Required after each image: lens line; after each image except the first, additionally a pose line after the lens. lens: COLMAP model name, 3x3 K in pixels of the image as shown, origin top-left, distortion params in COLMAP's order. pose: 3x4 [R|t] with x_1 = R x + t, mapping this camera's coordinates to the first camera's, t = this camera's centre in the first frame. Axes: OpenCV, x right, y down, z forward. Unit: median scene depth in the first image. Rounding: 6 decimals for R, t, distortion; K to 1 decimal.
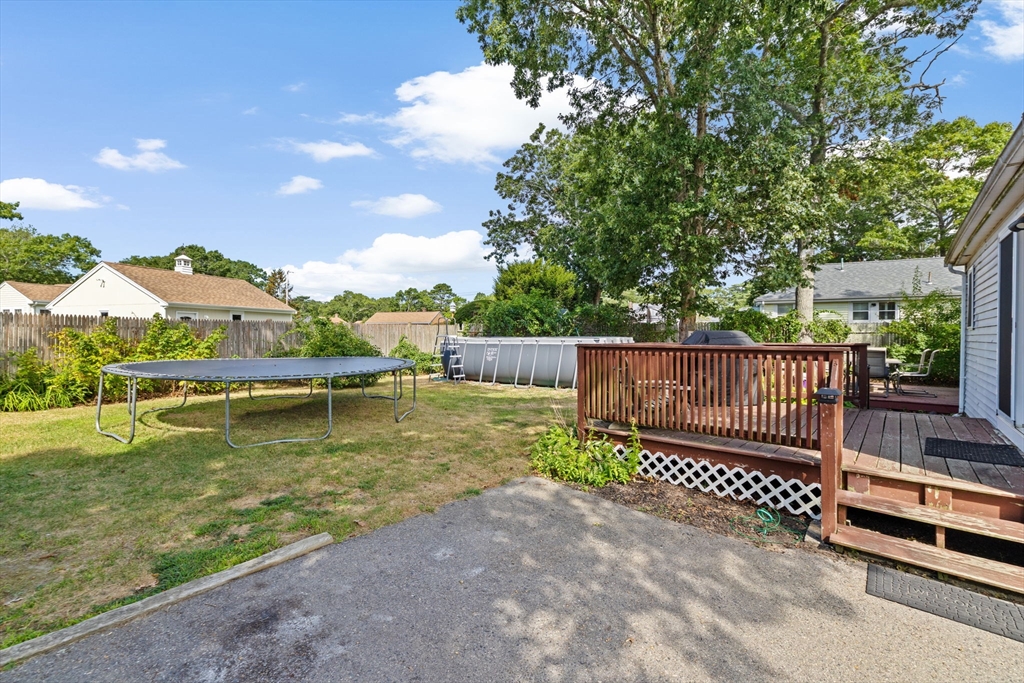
lens RADIAL K [[430.5, 0, 513.8], [0, 430.5, 338.6], [0, 0, 1]] dist [0.001112, 0.000414]
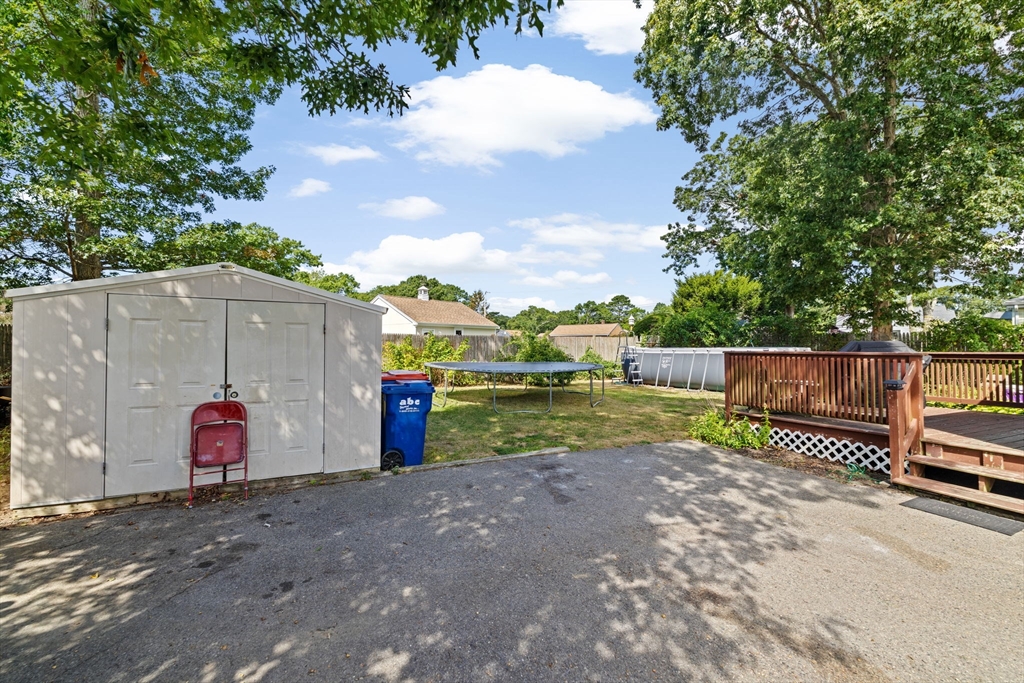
lens RADIAL K [[430.5, 0, 513.8], [0, 430.5, 338.6], [0, 0, 1]] dist [0.001112, 0.000414]
pose [[0.918246, -0.007938, -0.395932, 0.028706], [-0.002712, 0.999650, -0.026331, 0.003953], [0.396002, 0.025252, 0.917902, -0.213101]]
